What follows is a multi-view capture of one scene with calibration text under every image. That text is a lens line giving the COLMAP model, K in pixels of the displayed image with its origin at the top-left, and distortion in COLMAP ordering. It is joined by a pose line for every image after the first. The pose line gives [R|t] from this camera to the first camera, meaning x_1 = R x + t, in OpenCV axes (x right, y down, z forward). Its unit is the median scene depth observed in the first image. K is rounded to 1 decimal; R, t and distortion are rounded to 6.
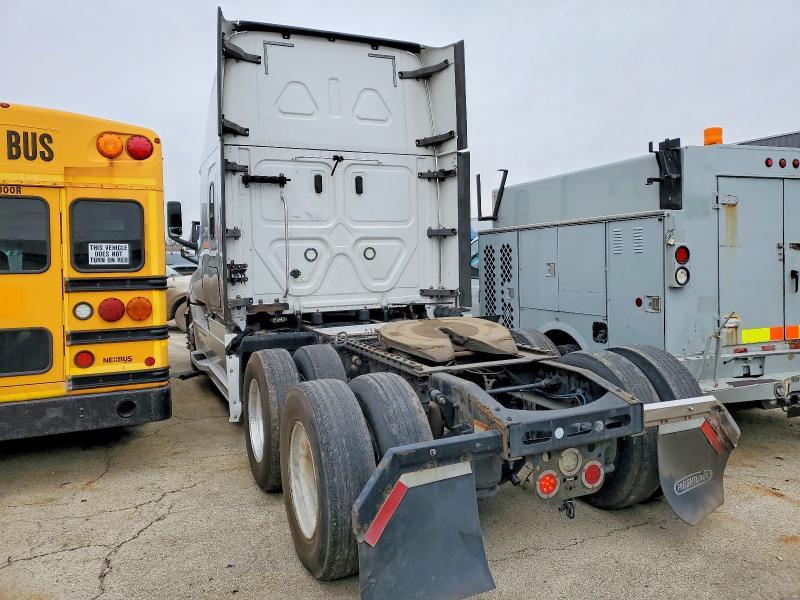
lens RADIAL K [[561.1, 0, 396.2], [0, 561.1, 319.1], [0, 0, 1]] dist [-0.002554, -0.000747]
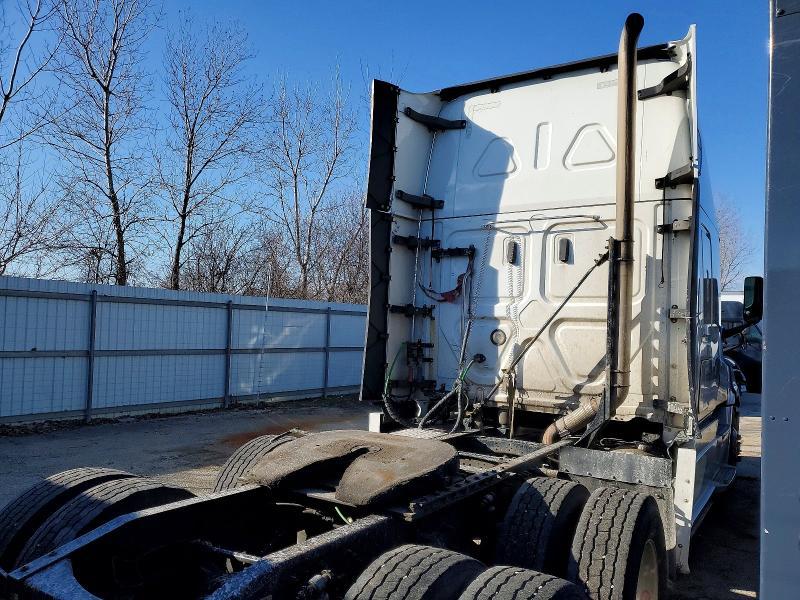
lens RADIAL K [[634.4, 0, 399.3], [0, 634.4, 324.4], [0, 0, 1]] dist [-0.001333, -0.002461]
pose [[0.571830, 0.027324, -0.819917, 0.503512], [-0.127397, 0.990278, -0.055849, -0.058968], [0.810420, 0.136391, 0.569752, 0.326325]]
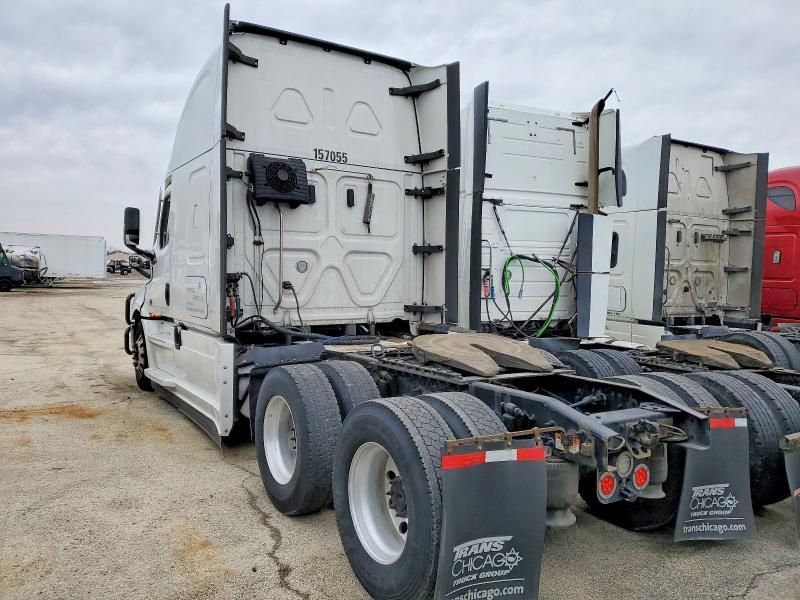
lens RADIAL K [[609.3, 0, 400.0], [0, 609.3, 300.0], [0, 0, 1]] dist [0.067732, -0.002199]
pose [[0.983327, 0.027049, 0.179824, -0.163873], [-0.015001, 0.997571, -0.068024, 0.011289], [-0.181228, 0.064192, 0.981344, -0.055037]]
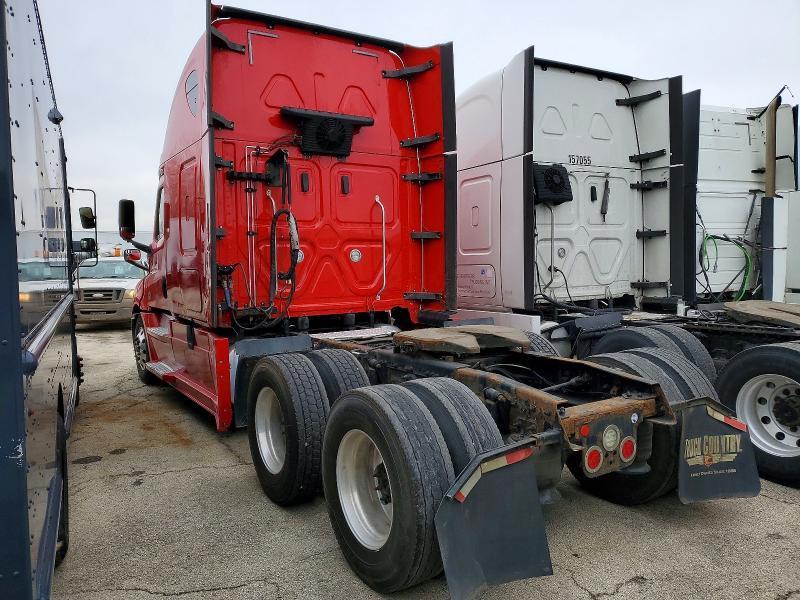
lens RADIAL K [[615.1, 0, 397.1], [0, 615.1, 285.7], [0, 0, 1]] dist [0.067710, 0.003243]
pose [[0.986032, -0.008255, 0.166350, -0.673682], [0.019737, 0.997524, -0.067494, 0.032269], [-0.165381, 0.069834, 0.983754, -0.193574]]
